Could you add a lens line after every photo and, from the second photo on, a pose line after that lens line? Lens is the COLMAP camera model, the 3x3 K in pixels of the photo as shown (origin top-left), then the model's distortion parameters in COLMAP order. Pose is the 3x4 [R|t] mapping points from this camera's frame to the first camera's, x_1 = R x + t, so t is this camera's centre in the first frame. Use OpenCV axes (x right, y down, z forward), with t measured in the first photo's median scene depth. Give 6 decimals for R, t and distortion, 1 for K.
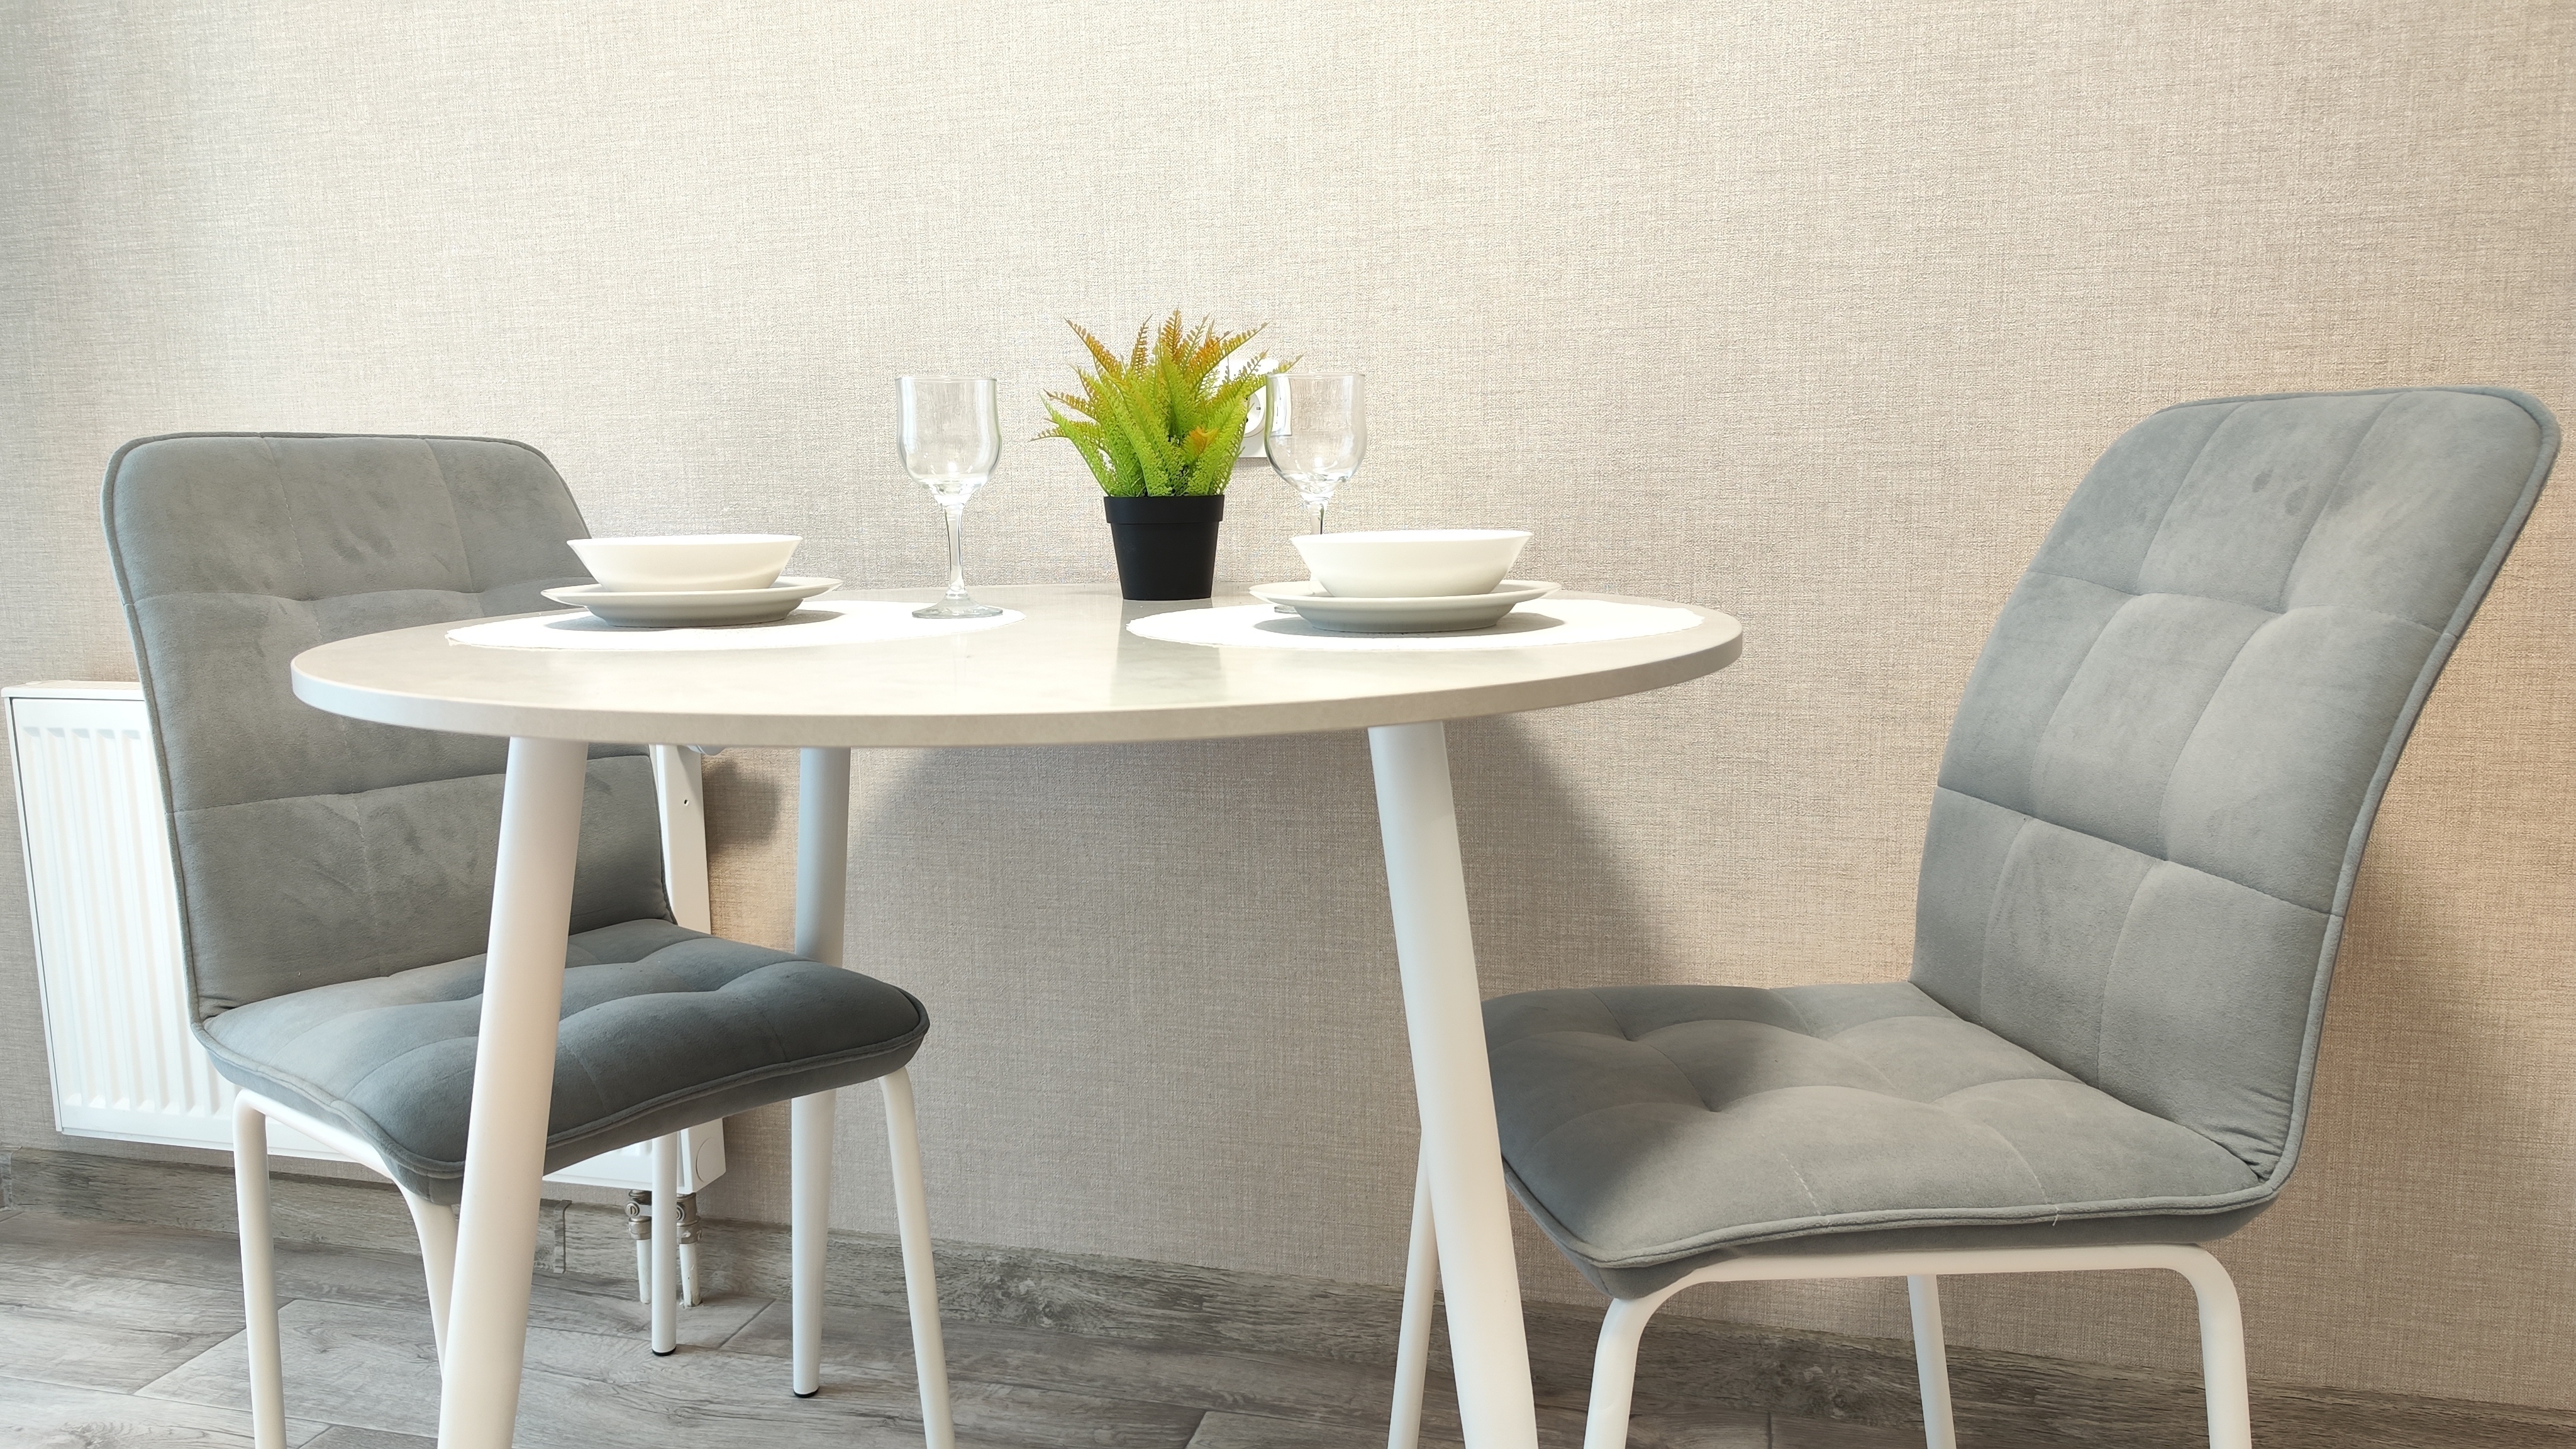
lens RADIAL K [[1889.8, 0, 1426.9], [0, 1889.8, 729.8], [0, 0, 1]] dist [0.024924, -0.035896]
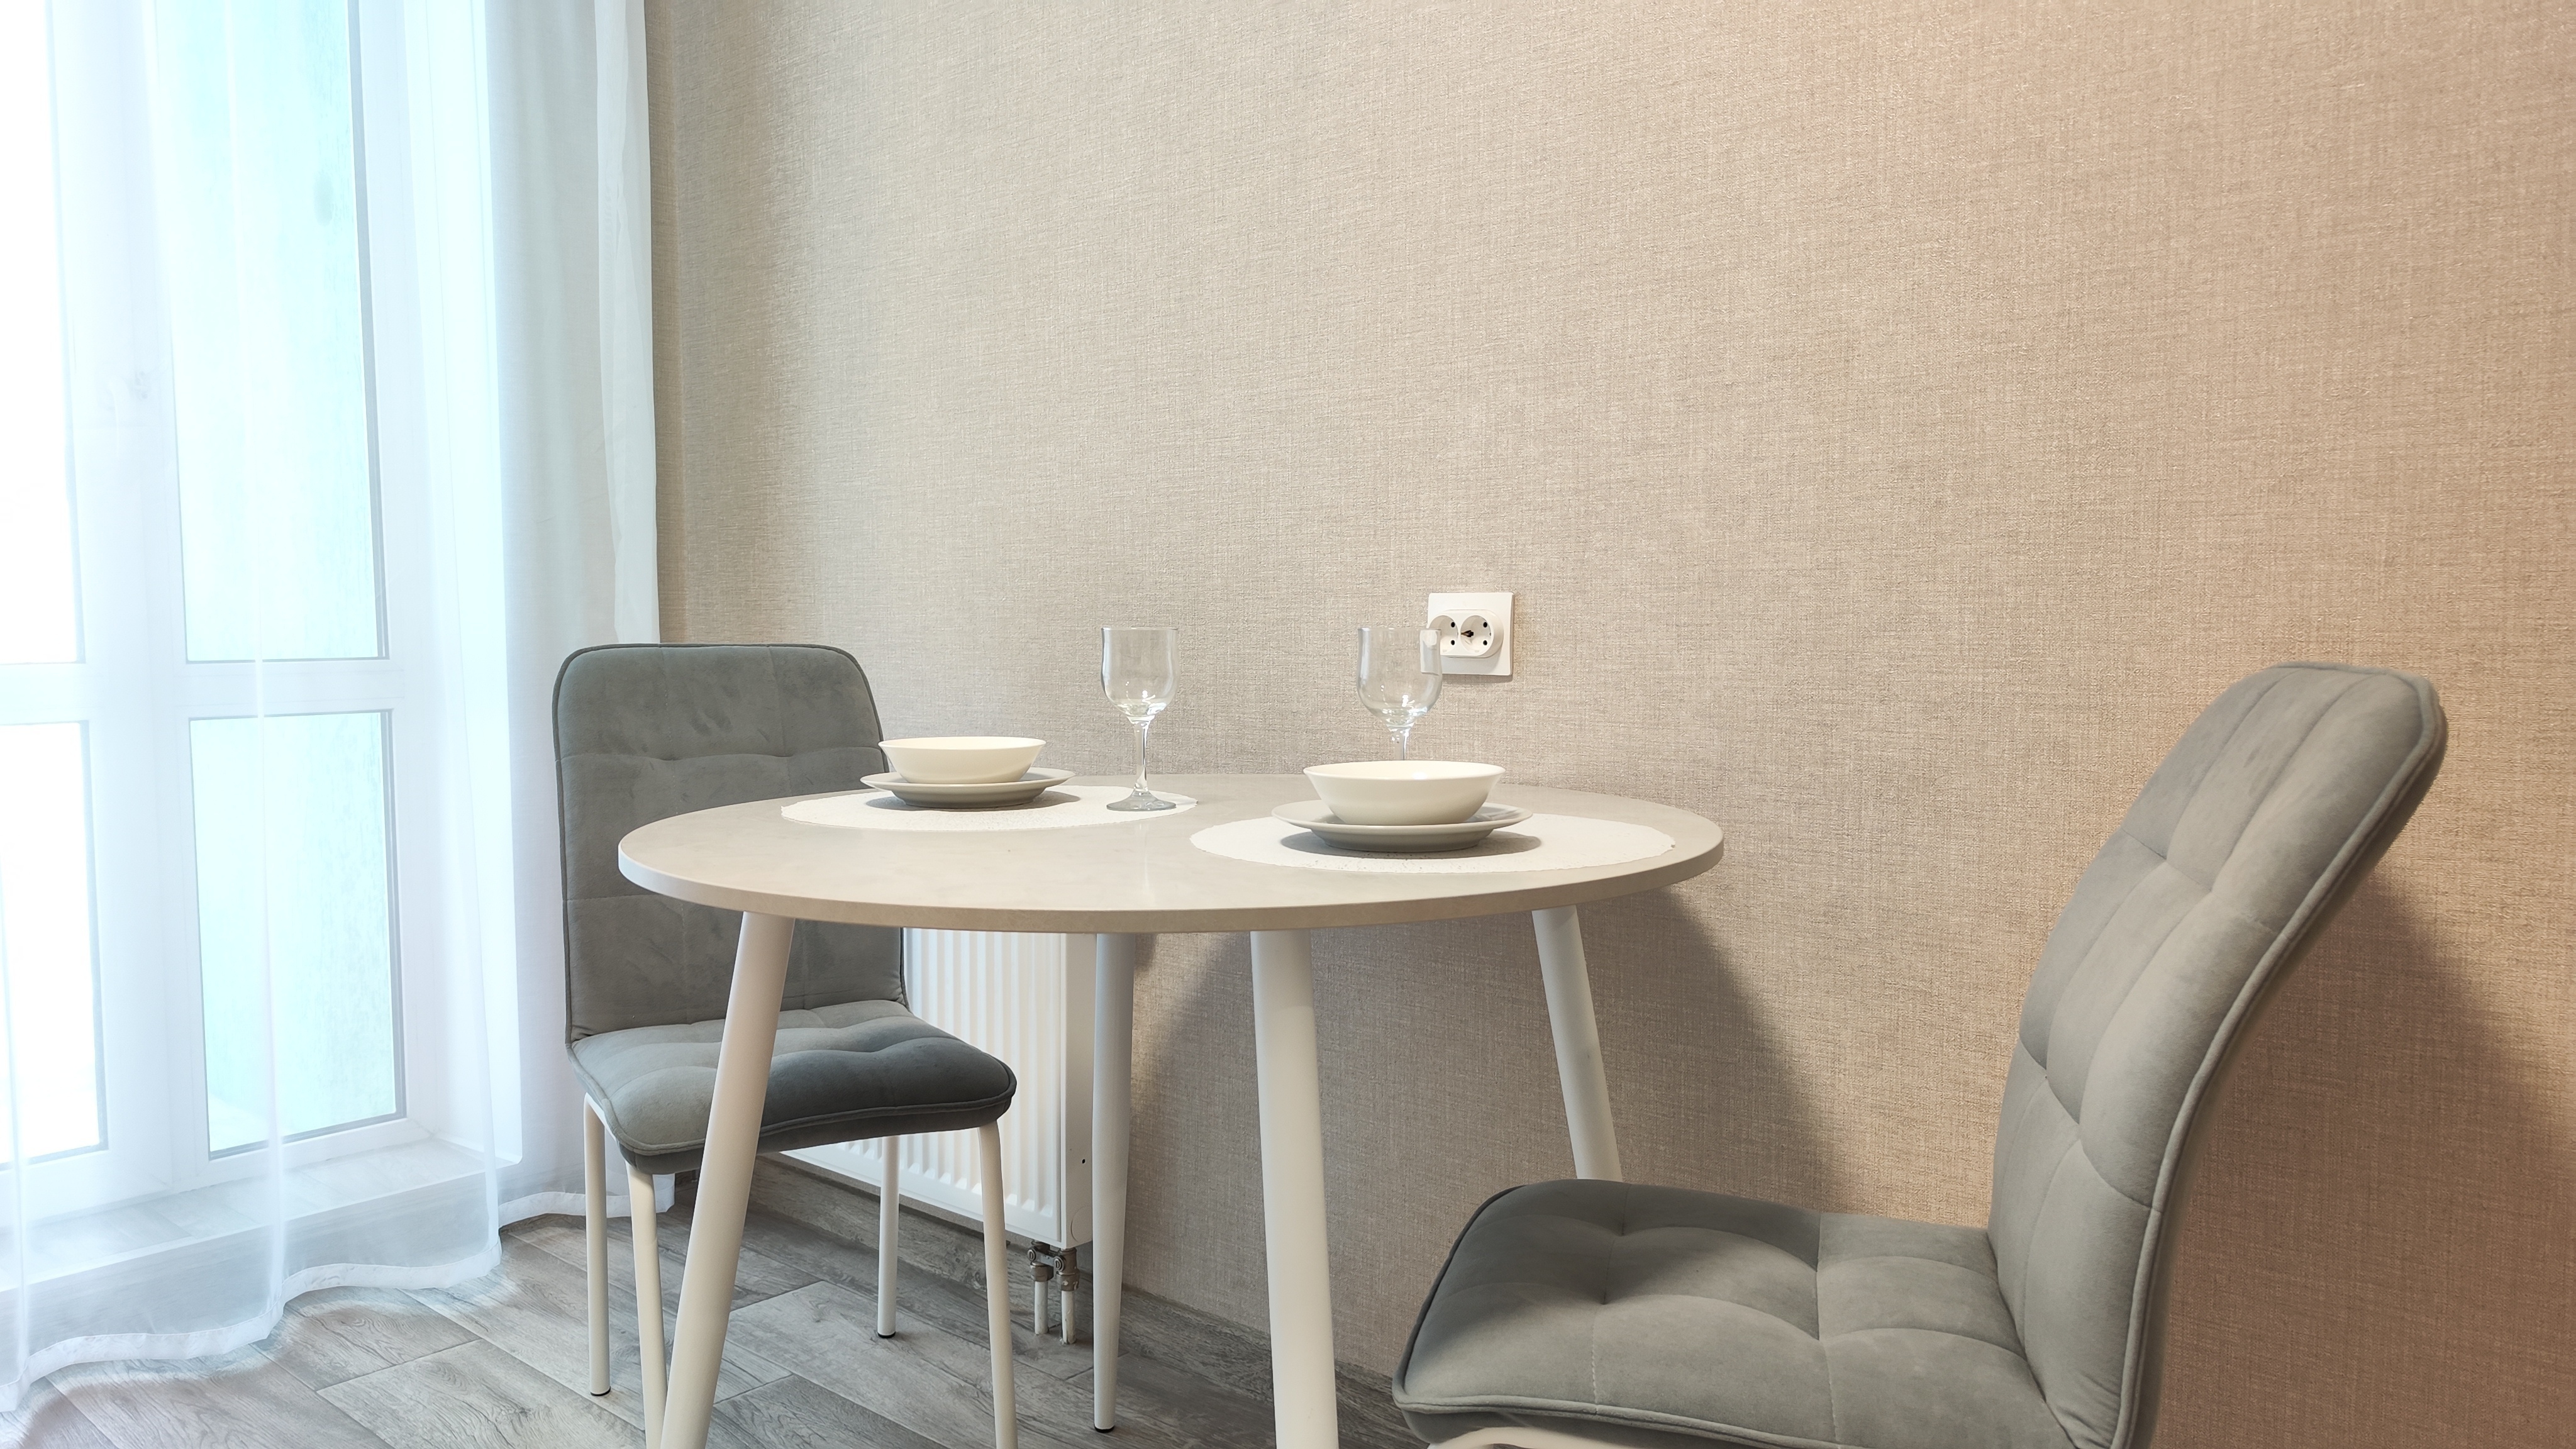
lens RADIAL K [[1757.0, 0, 1288.0], [0, 1757.0, 724.5], [0, 0, 1]] dist [0.011918, -0.006145]
pose [[0.898276, 0.045299, -0.437091, 0.288310], [-0.088364, 0.992975, -0.078688, -0.021710], [0.430456, 0.109306, 0.895969, -0.005443]]
